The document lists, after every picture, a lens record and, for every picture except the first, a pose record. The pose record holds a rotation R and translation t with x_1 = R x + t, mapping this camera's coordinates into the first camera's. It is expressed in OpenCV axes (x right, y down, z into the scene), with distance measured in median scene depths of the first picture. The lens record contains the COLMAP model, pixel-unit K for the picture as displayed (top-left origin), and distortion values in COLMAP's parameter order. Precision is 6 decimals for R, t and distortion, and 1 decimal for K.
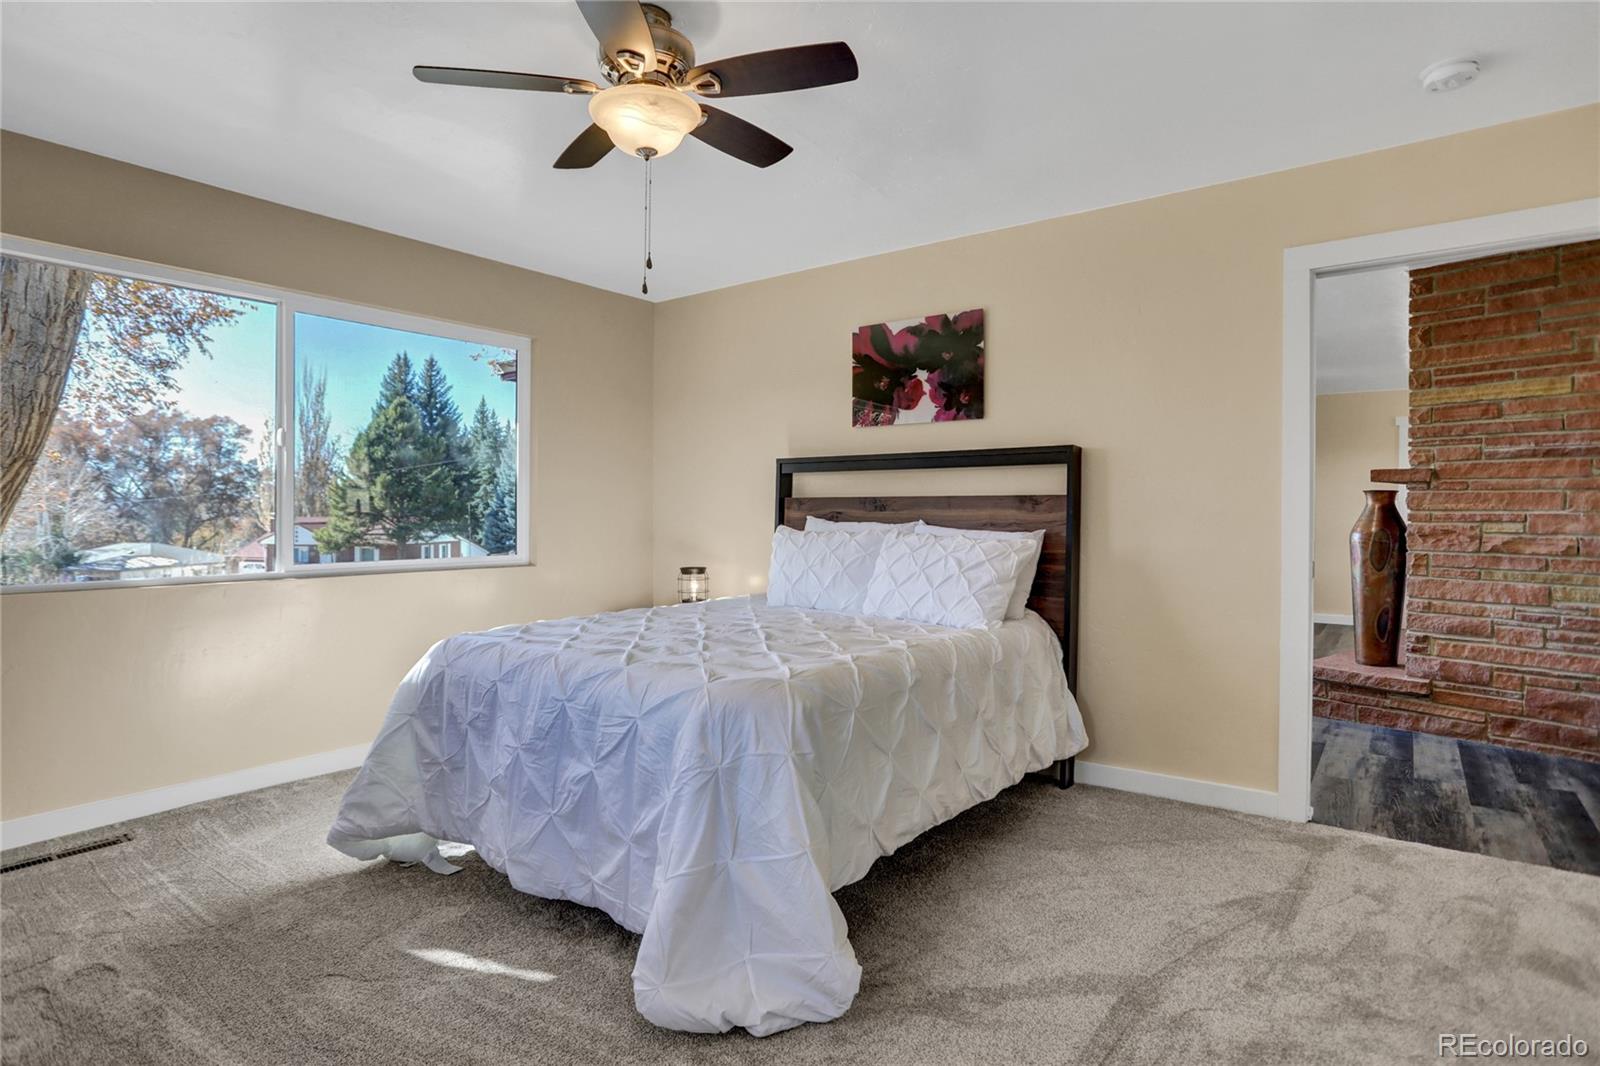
lens RADIAL K [[822.7, 0, 806.6], [0, 822.7, 527.4], [0, 0, 1]] dist [-0.051744, 0.018441]
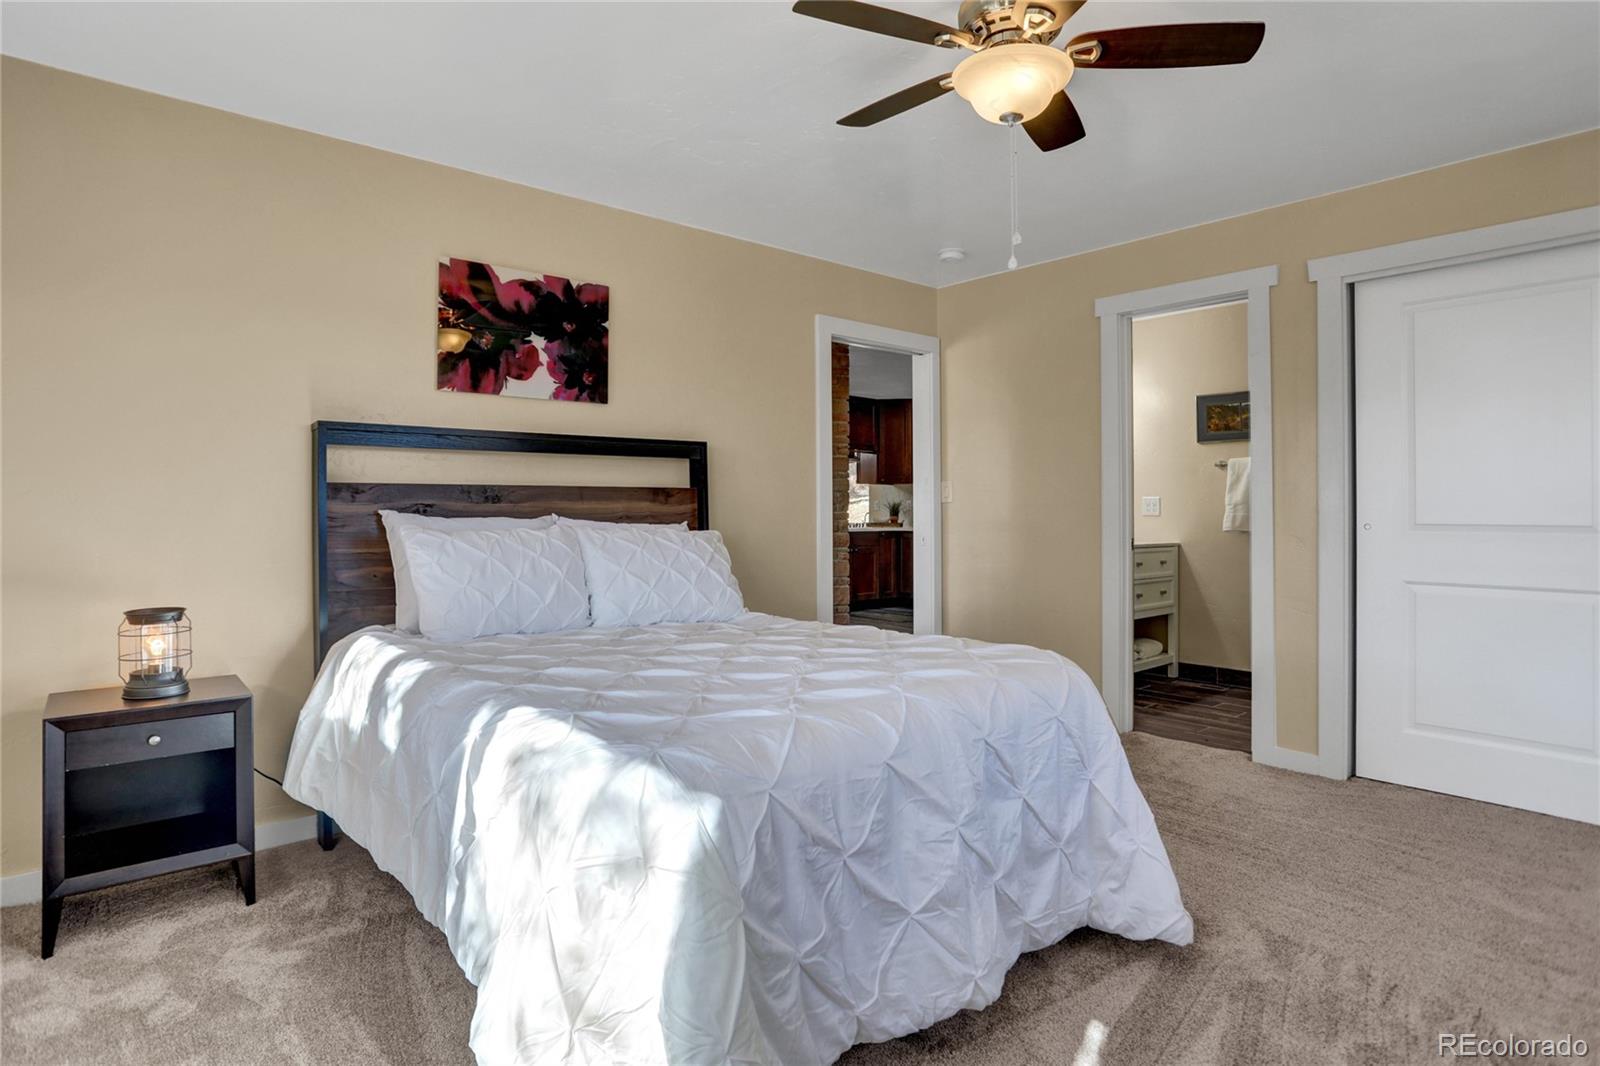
lens RADIAL K [[822.7, 0, 804.7], [0, 822.7, 519.7], [0, 0, 1]] dist [-0.051744, 0.018441]
pose [[0.231270, -0.017096, 0.972739, -0.618584], [0.022999, 0.999662, 0.012101, -0.006908], [-0.972618, 0.019573, 0.231585, 0.546624]]
